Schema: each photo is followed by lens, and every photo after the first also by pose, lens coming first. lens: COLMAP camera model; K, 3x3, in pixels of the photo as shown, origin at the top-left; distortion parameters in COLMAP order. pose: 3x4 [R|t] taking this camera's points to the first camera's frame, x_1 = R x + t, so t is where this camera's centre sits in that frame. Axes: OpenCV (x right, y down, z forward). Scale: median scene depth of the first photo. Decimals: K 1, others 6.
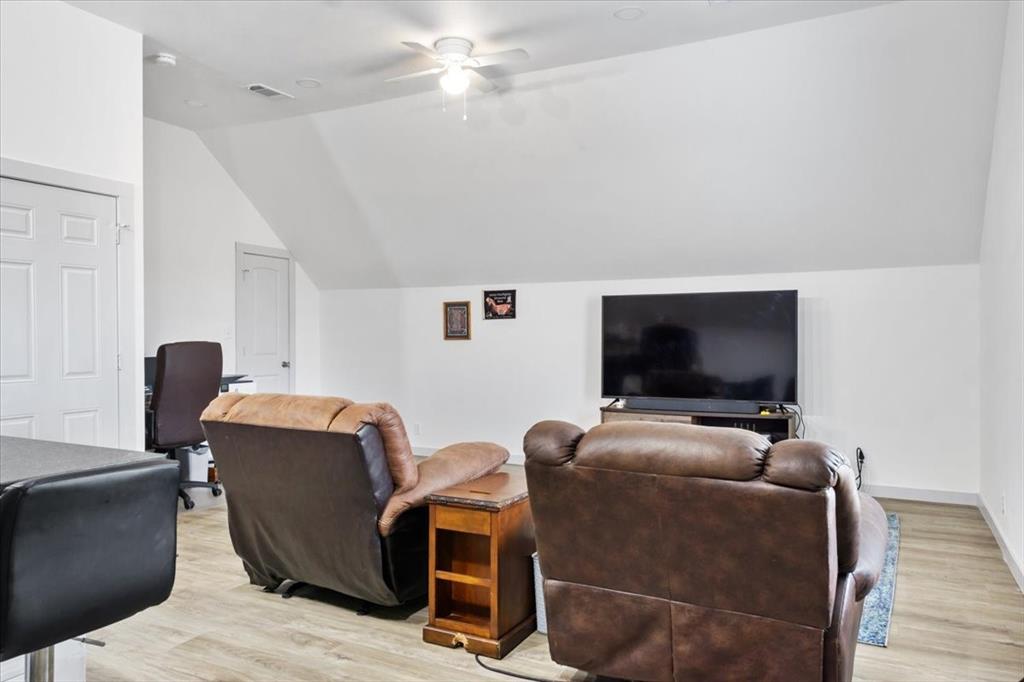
lens RADIAL K [[729.0, 0, 512.2], [0, 729.0, 344.2], [0, 0, 1]] dist [0.000284, 0.000019]
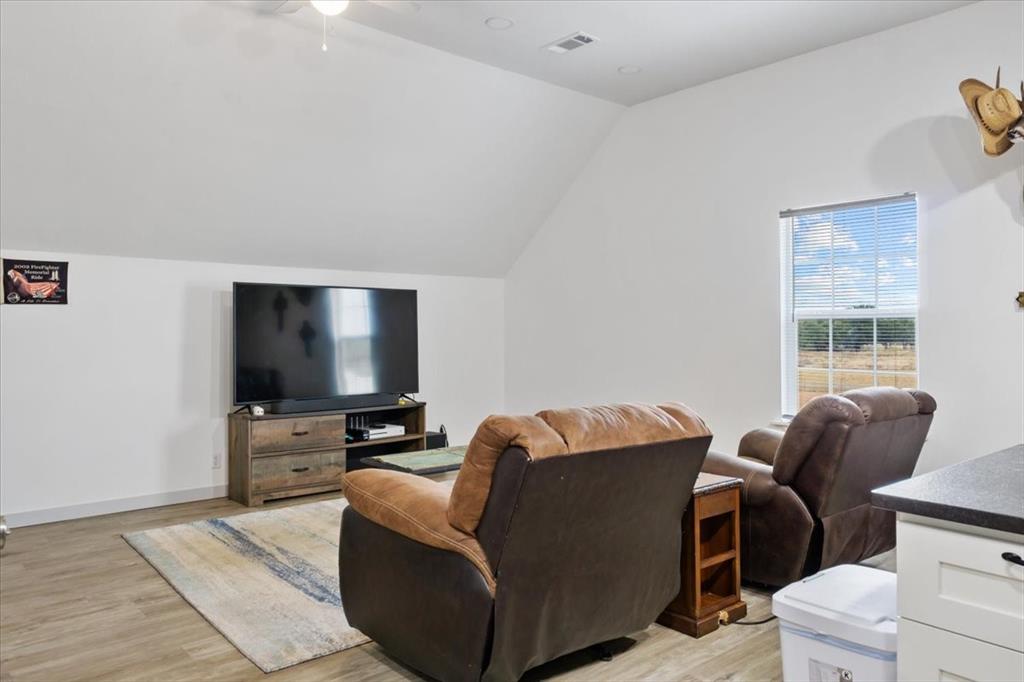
lens RADIAL K [[729.0, 0, 509.9], [0, 729.0, 336.3], [0, 0, 1]] dist [0.000284, 0.000019]
pose [[0.366528, -0.002474, 0.930404, -0.475192], [0.009796, 0.999951, -0.001201, -0.000799], [-0.930355, 0.009554, 0.366535, 0.365893]]
